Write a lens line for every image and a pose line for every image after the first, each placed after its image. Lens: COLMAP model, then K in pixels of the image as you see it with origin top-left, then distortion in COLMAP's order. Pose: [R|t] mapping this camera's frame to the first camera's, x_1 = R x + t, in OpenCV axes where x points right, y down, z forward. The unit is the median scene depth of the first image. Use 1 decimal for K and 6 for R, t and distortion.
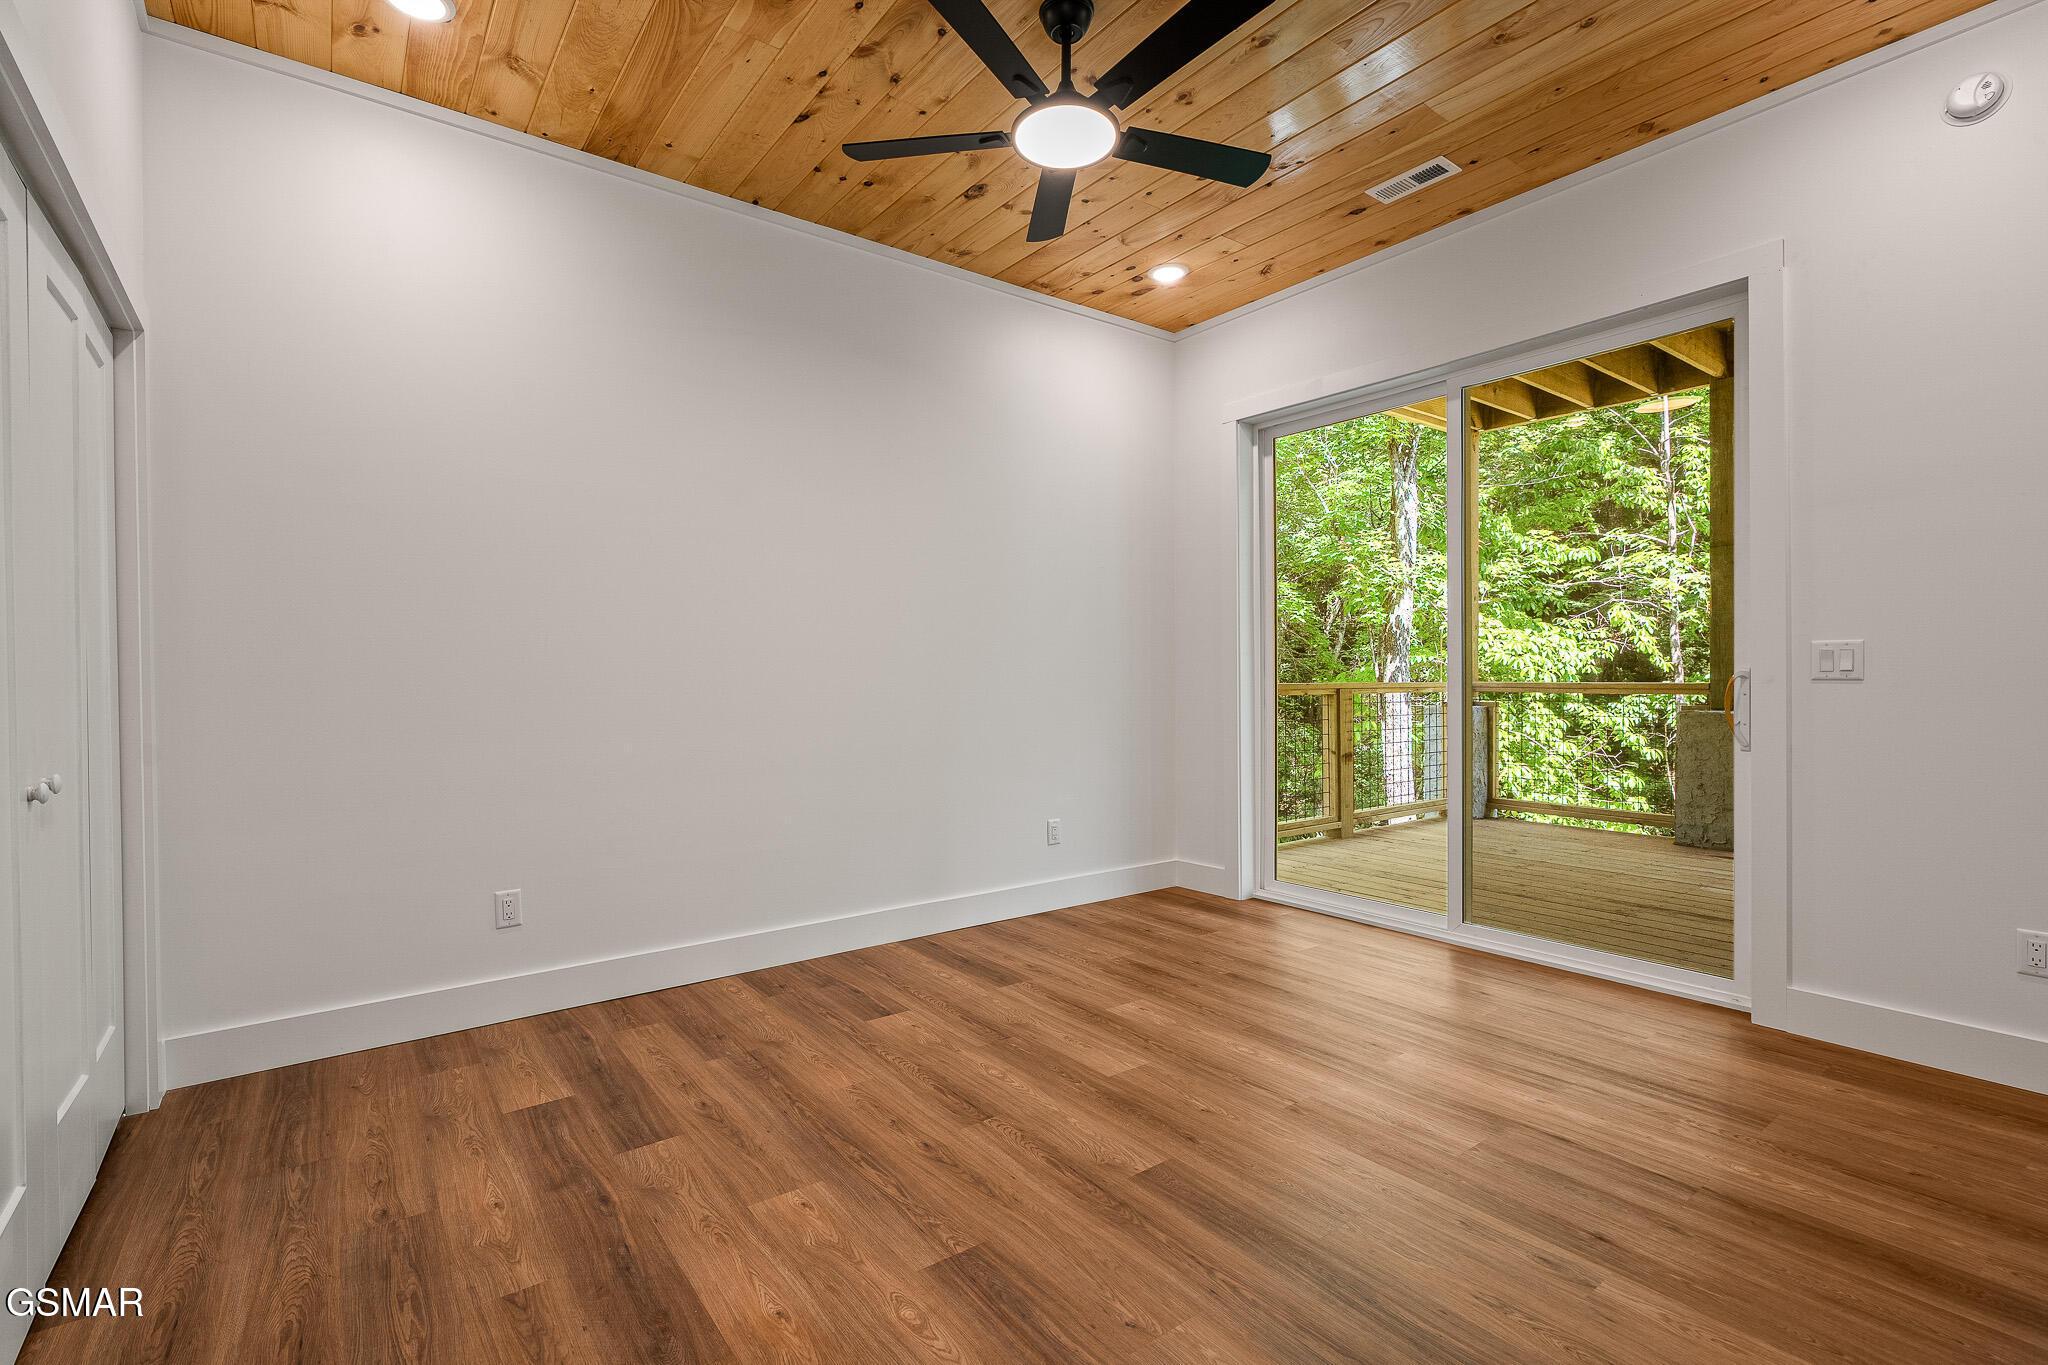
lens RADIAL K [[936.5, 0, 1024.8], [0, 936.5, 678.6], [0, 0, 1]] dist [-0.004429, 0.000370]
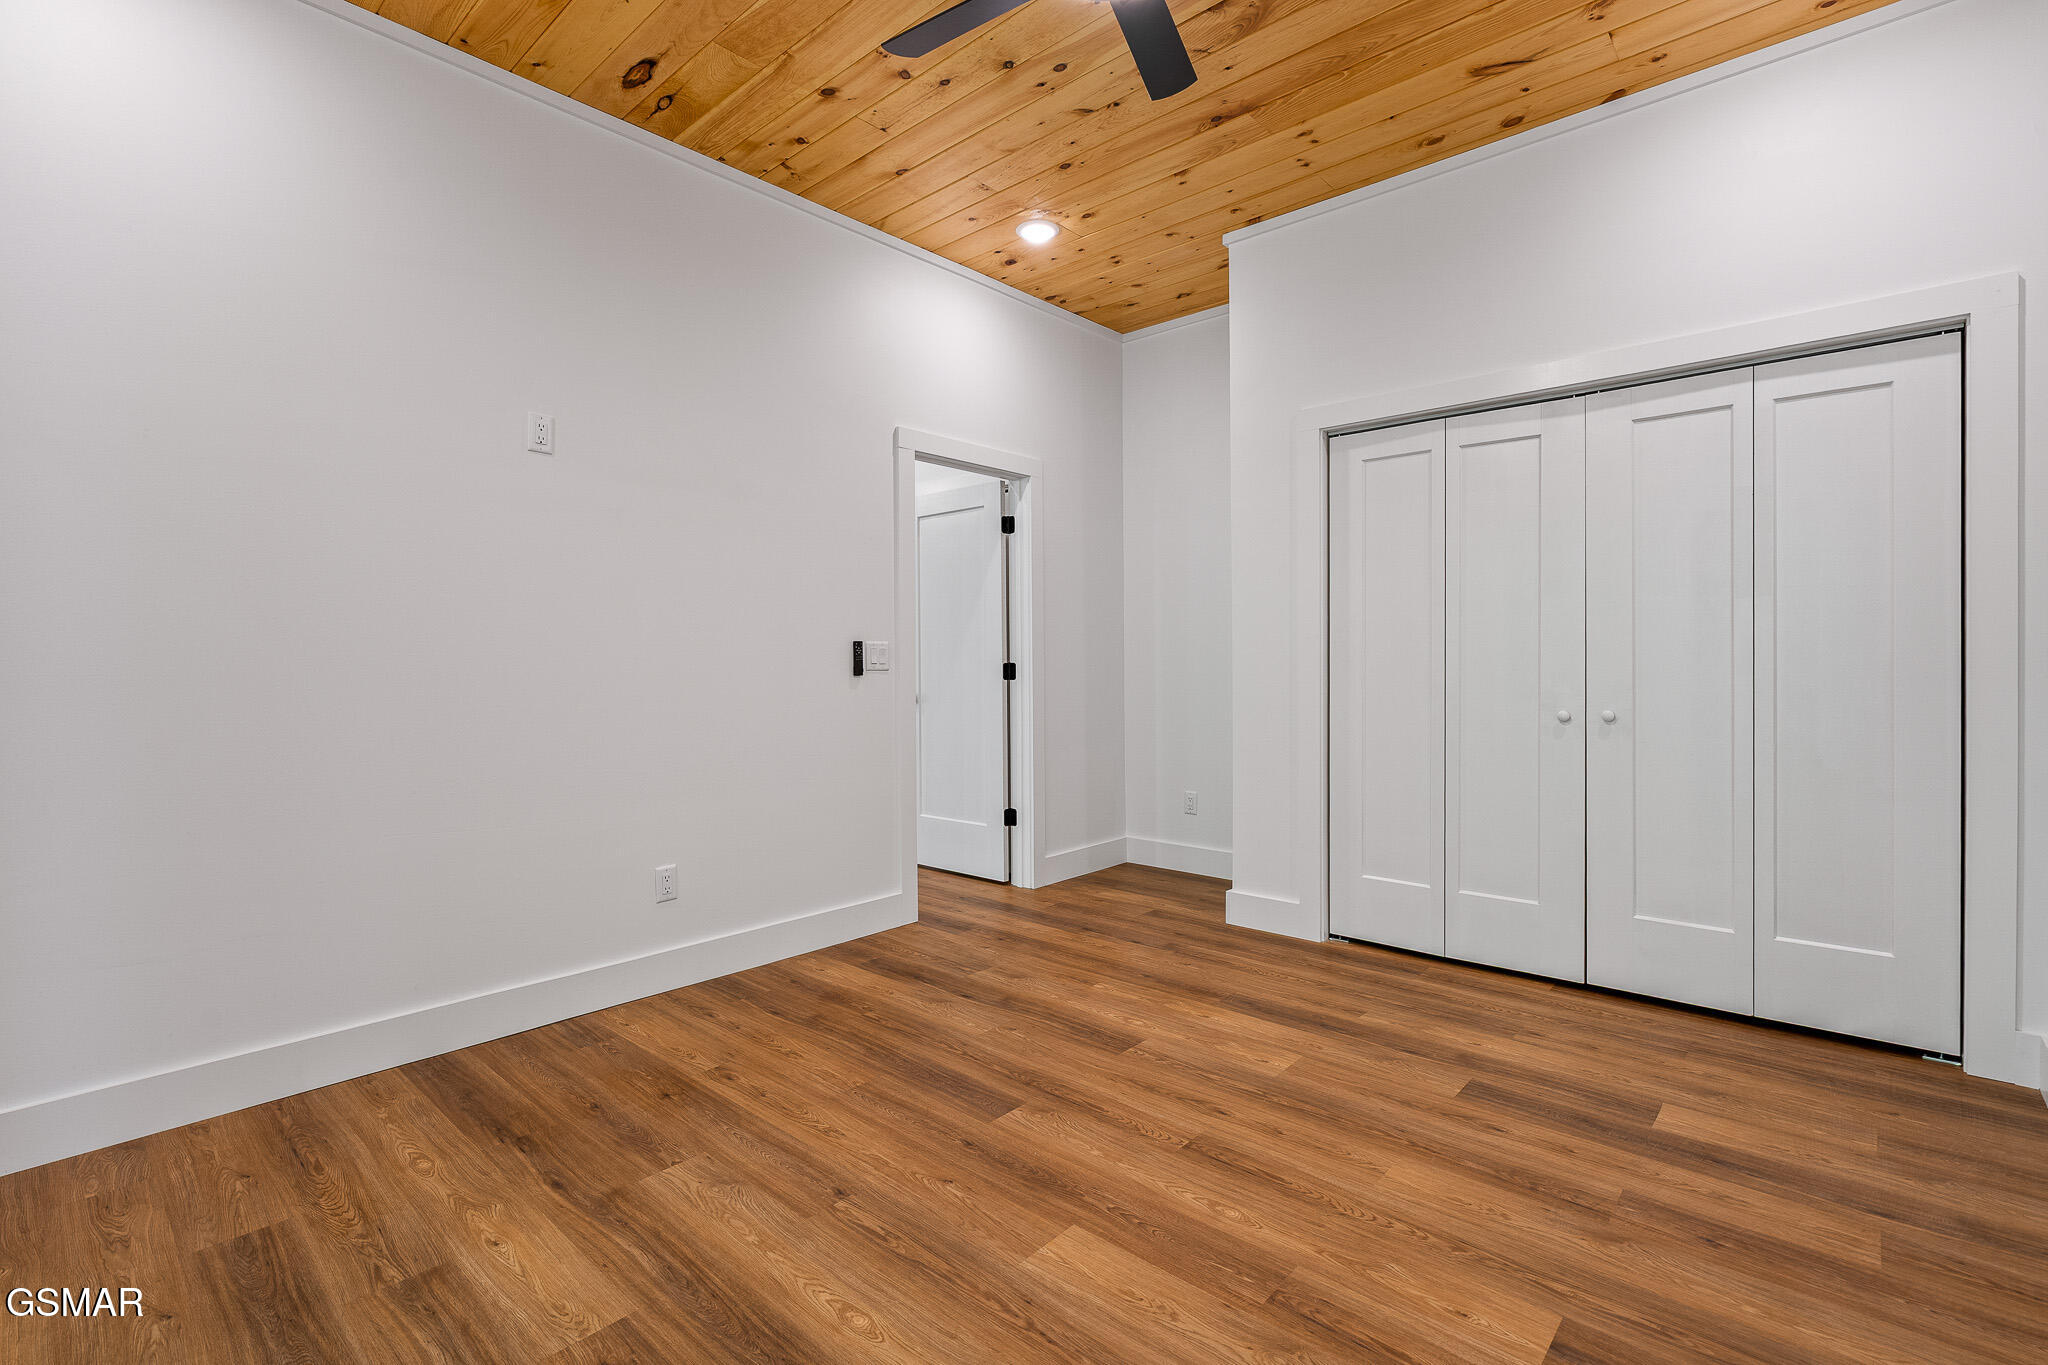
lens RADIAL K [[936.5, 0, 1024.0], [0, 936.5, 674.3], [0, 0, 1]] dist [-0.004429, 0.000370]
pose [[-0.982474, 0.015548, -0.185749, 0.282163], [0.012065, 0.999730, 0.019865, -0.010944], [0.186008, 0.017276, -0.982396, 1.876818]]
